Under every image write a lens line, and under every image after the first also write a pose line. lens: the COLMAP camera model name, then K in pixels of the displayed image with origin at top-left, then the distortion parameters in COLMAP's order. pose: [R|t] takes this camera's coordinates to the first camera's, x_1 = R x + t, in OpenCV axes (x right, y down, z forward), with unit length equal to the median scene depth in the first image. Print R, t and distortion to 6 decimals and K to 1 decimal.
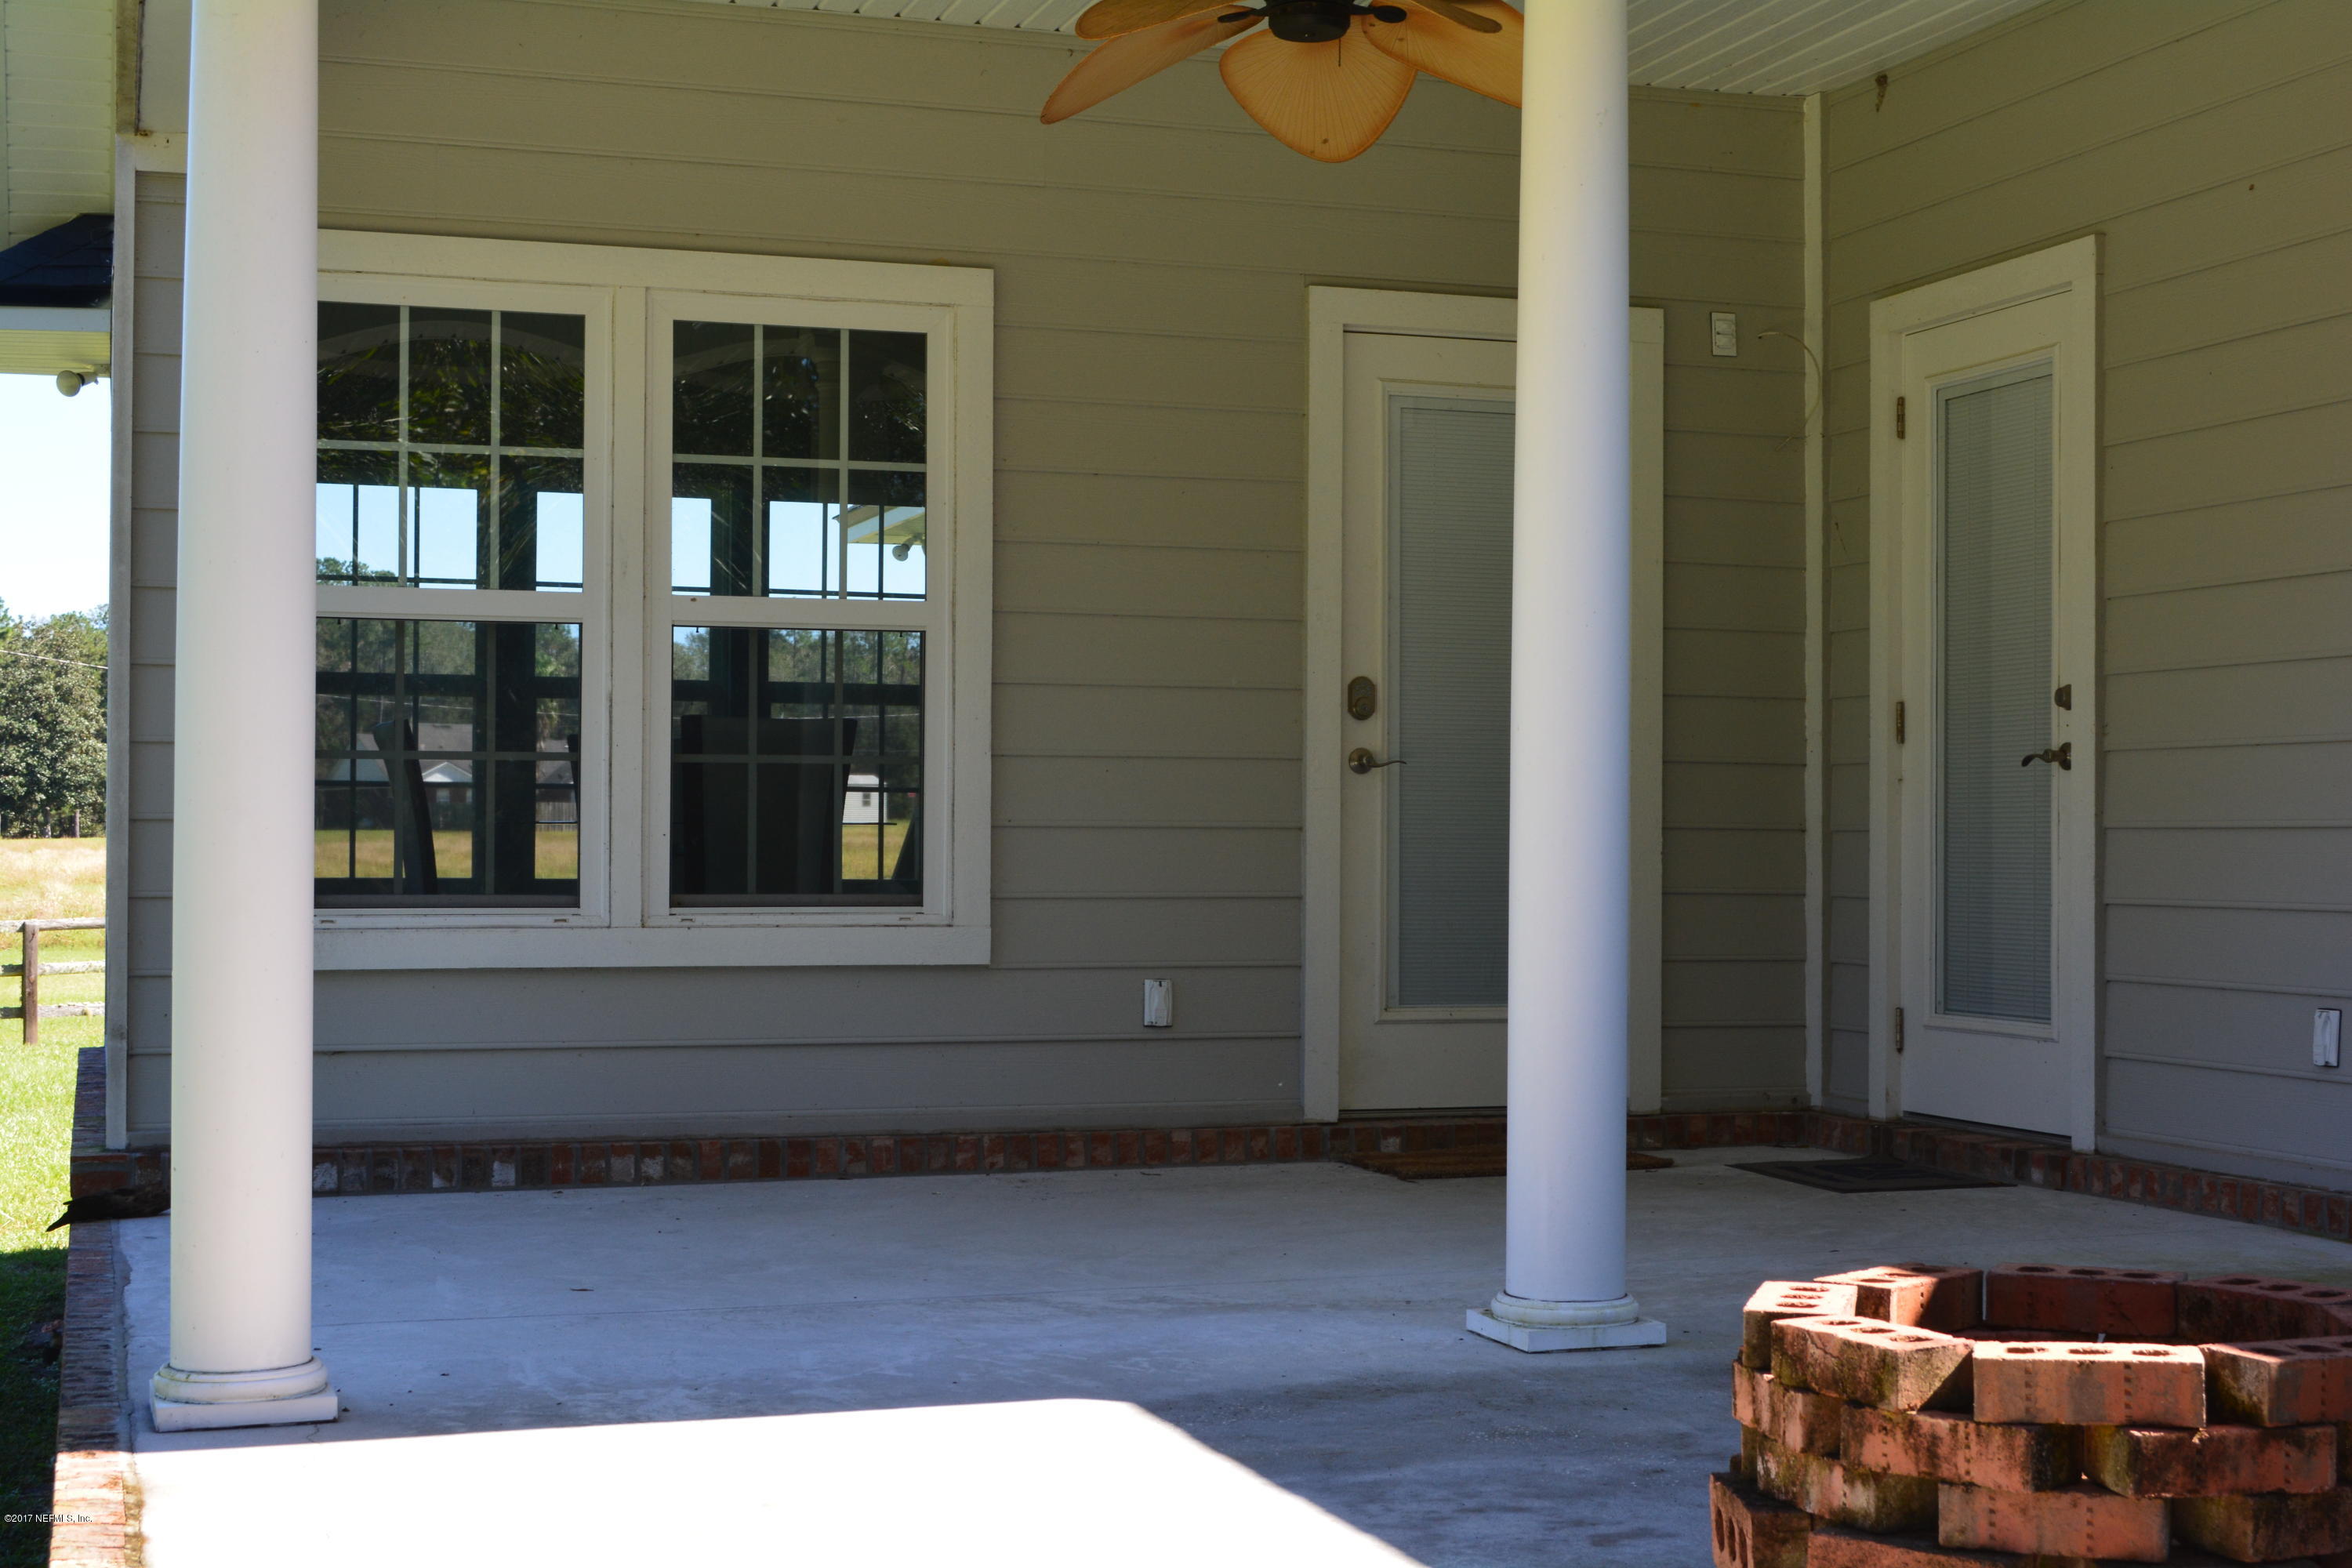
lens RADIAL K [[3198.8, 0, 1179.5], [0, 3198.8, 782.8], [0, 0, 1]] dist [-0.032154, 0.000000]
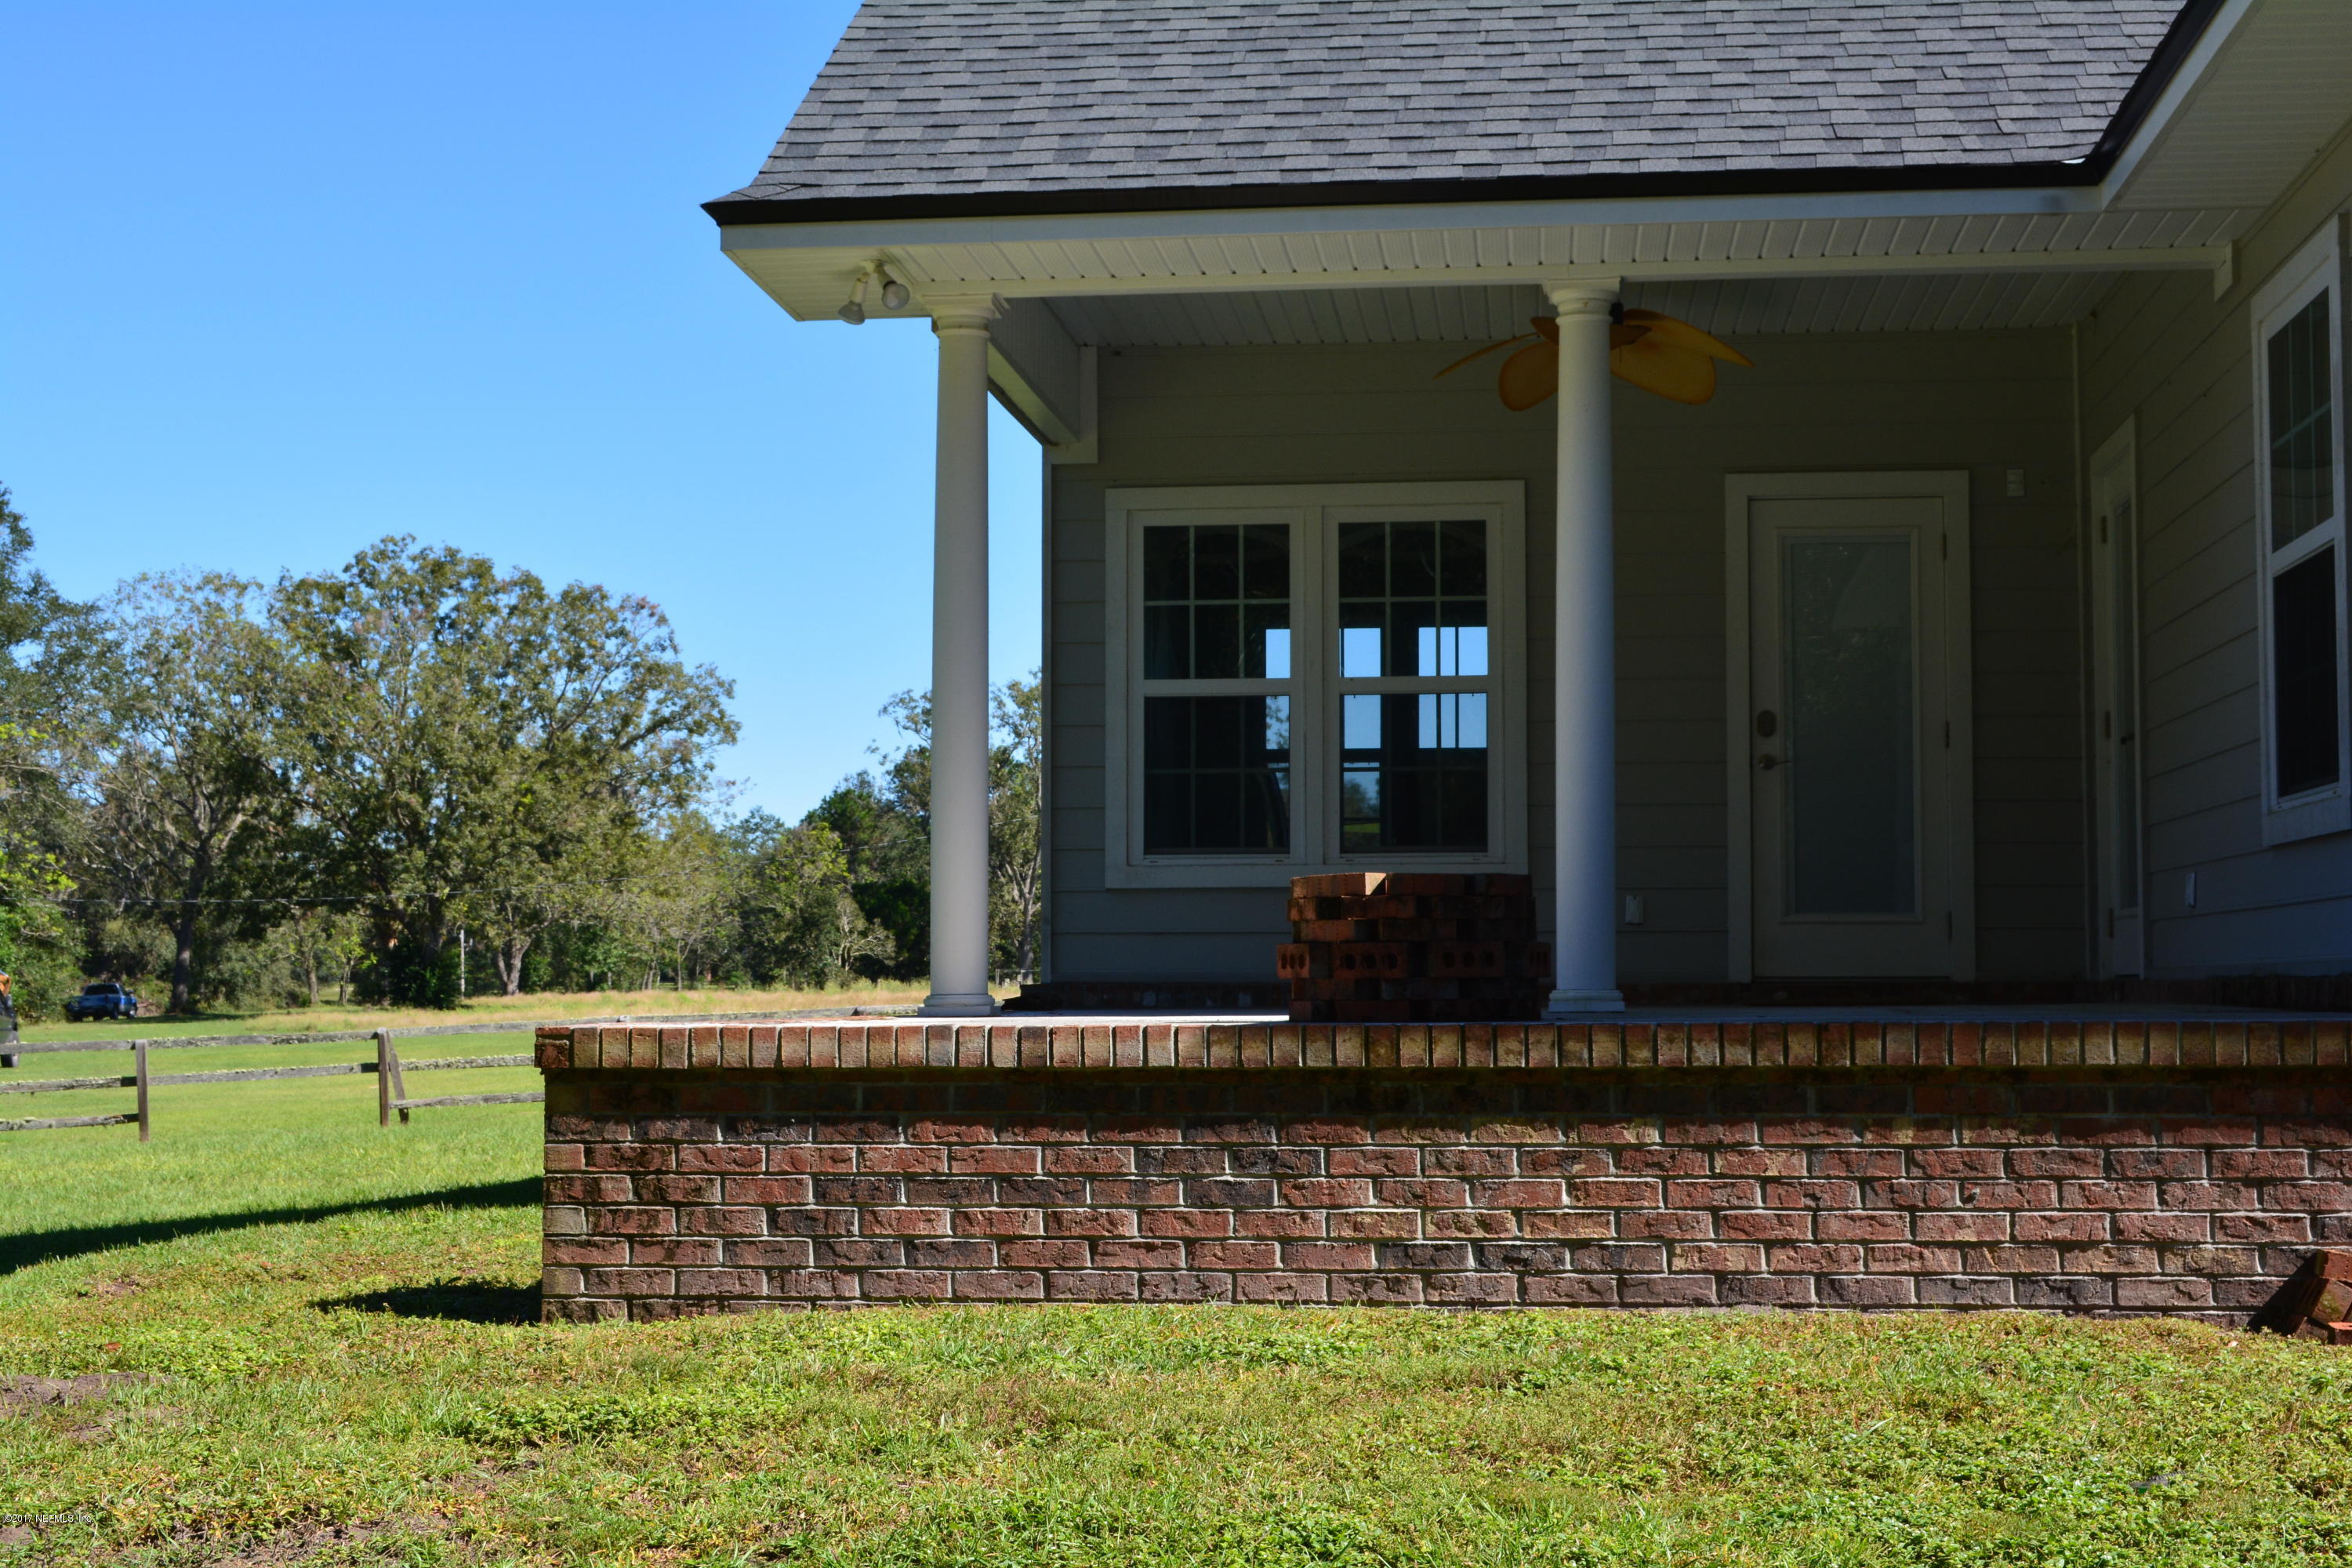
lens RADIAL K [[3198.8, 0, 1174.1], [0, 3198.8, 782.2], [0, 0, 1]] dist [-0.032154, 0.000000]
pose [[0.905010, -0.032571, -0.424142, 0.485348], [0.013369, 0.998750, -0.048170, 0.079626], [0.425181, 0.037924, 0.904314, -0.613481]]
